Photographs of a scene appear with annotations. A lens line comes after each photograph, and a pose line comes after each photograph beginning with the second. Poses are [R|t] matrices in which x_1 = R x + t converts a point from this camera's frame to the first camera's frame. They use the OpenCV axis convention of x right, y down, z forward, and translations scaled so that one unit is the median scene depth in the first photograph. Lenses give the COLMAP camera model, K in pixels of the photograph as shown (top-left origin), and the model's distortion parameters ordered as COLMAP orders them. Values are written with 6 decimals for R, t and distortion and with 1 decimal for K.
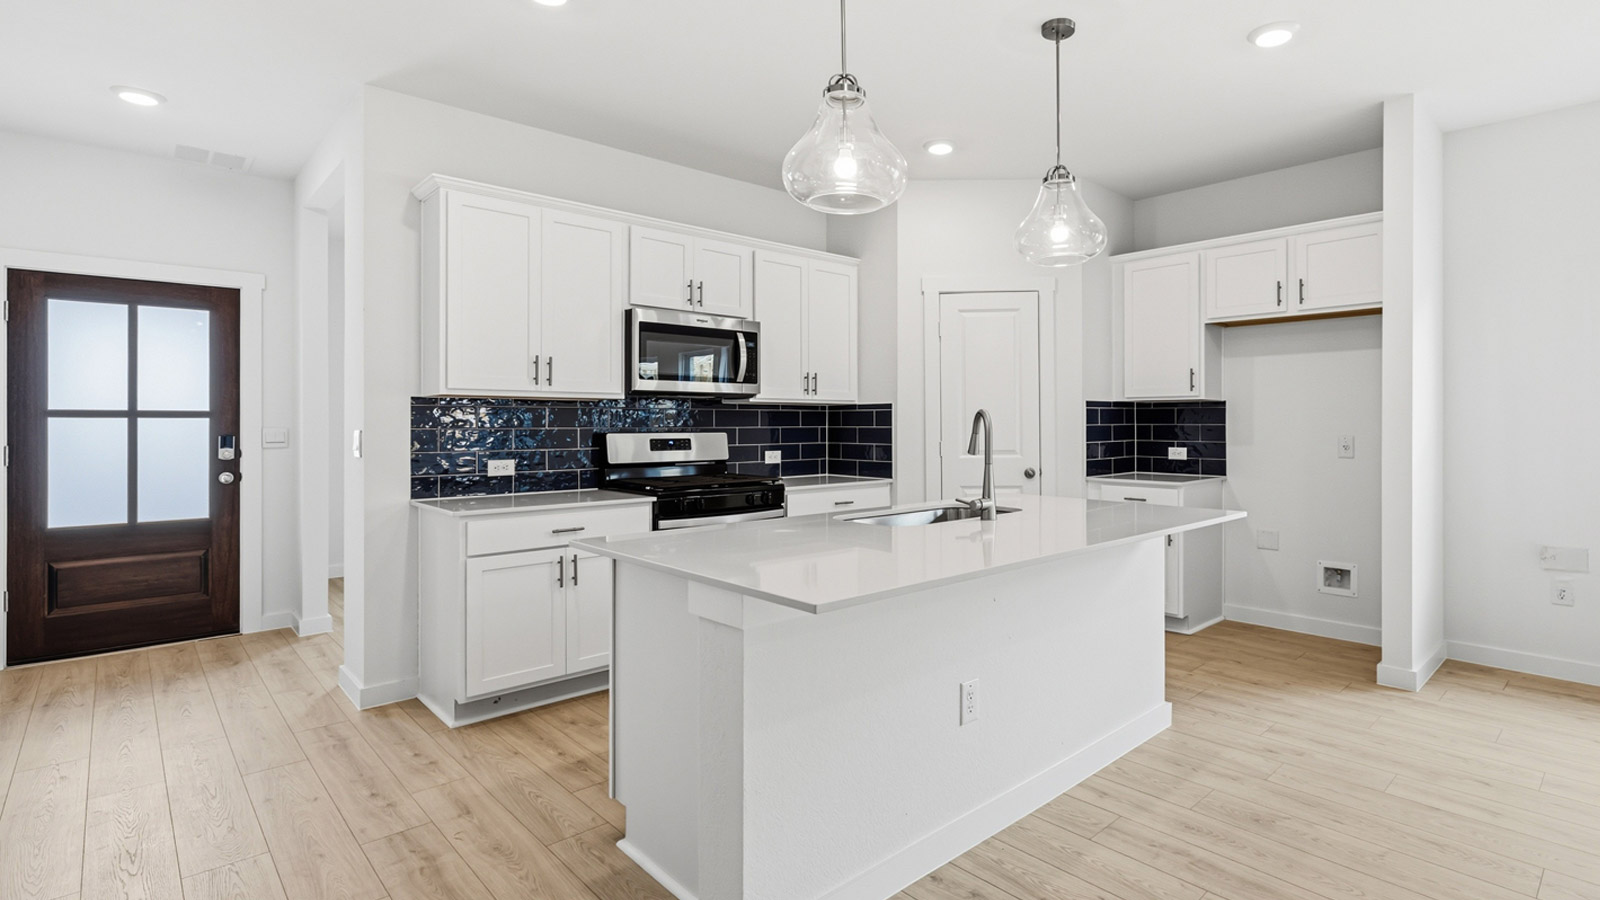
lens RADIAL K [[776.0, 0, 894.4], [0, 776.0, 421.4], [0, 0, 1]] dist [0.002838, -0.000164]
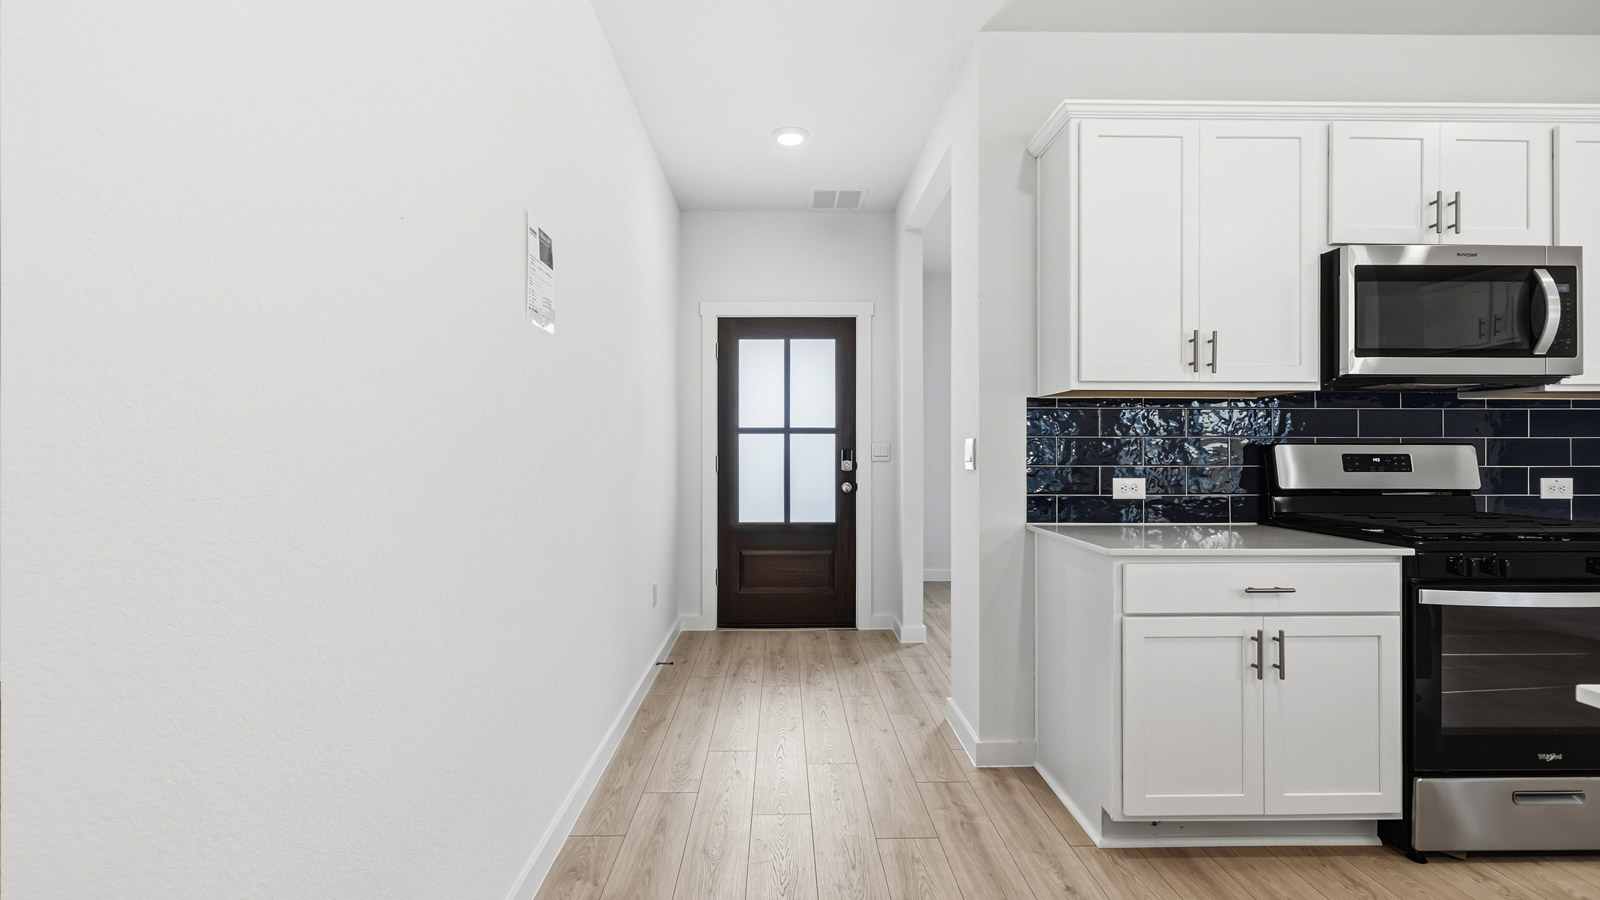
lens RADIAL K [[679.8, 0, 796.6], [0, 679.8, 446.3], [0, 0, 1]] dist [0.002916, 0.000204]
pose [[0.722212, -0.002839, -0.691666, -0.254552], [-0.000075, 0.999991, -0.004183, 0.019168], [0.691672, 0.003073, 0.722205, 0.264451]]
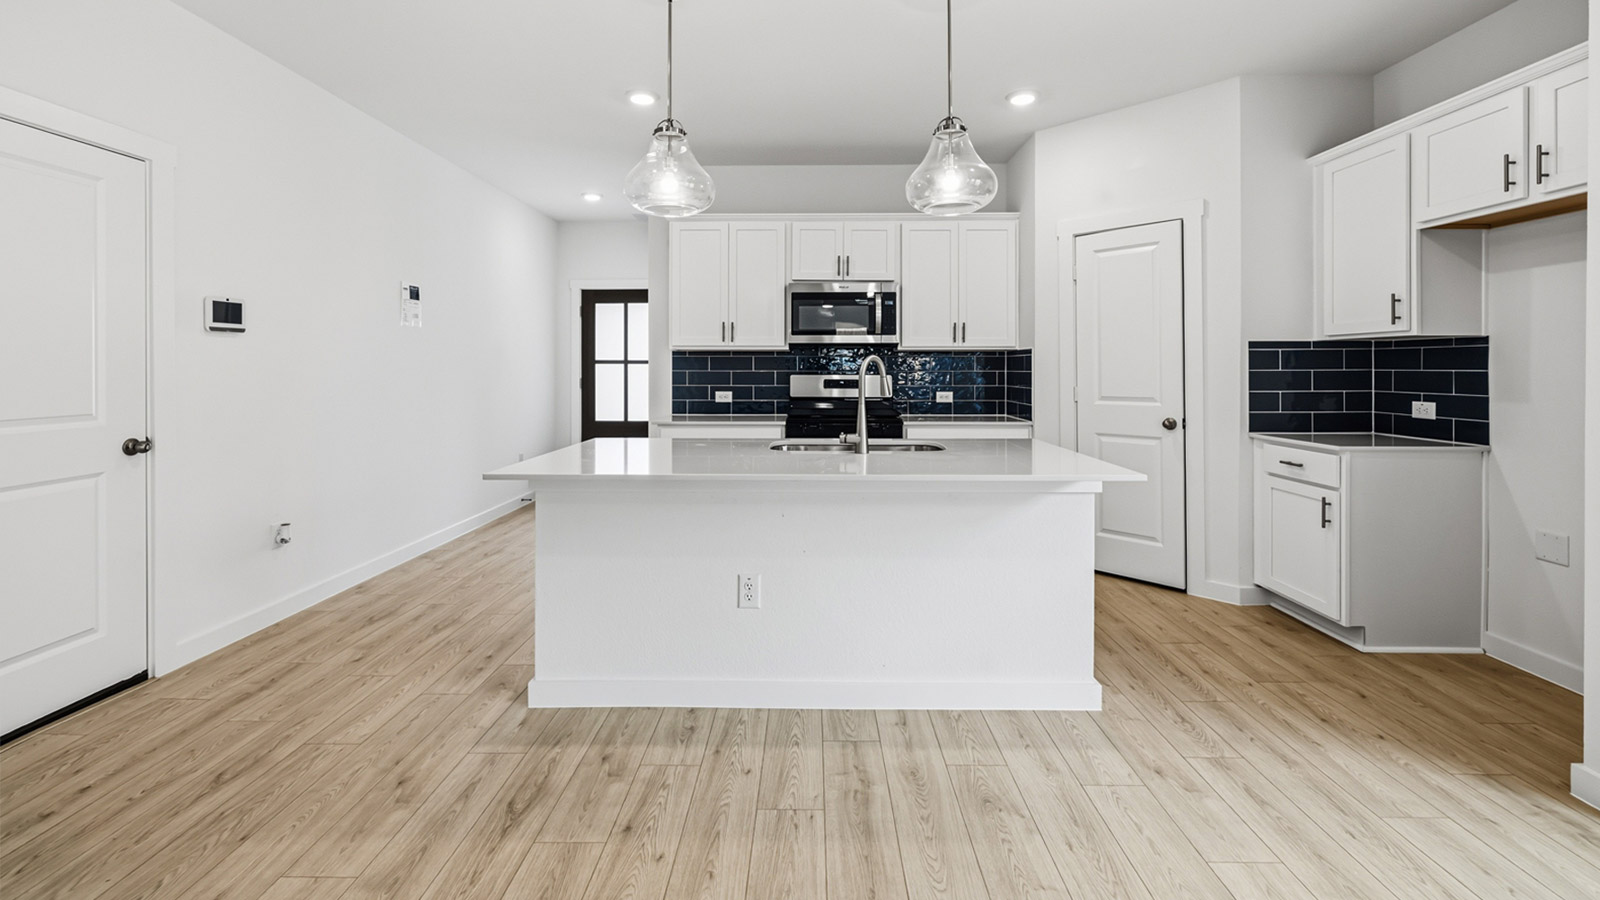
lens RADIAL K [[695.0, 0, 804.0], [0, 695.0, 366.9], [0, 0, 1]] dist [0.009230, 0.000162]
pose [[0.694976, 0.000726, -0.719032, 0.522508], [0.000515, 0.999999, 0.001508, -0.000460], [0.719033, -0.001418, 0.694975, 0.156733]]
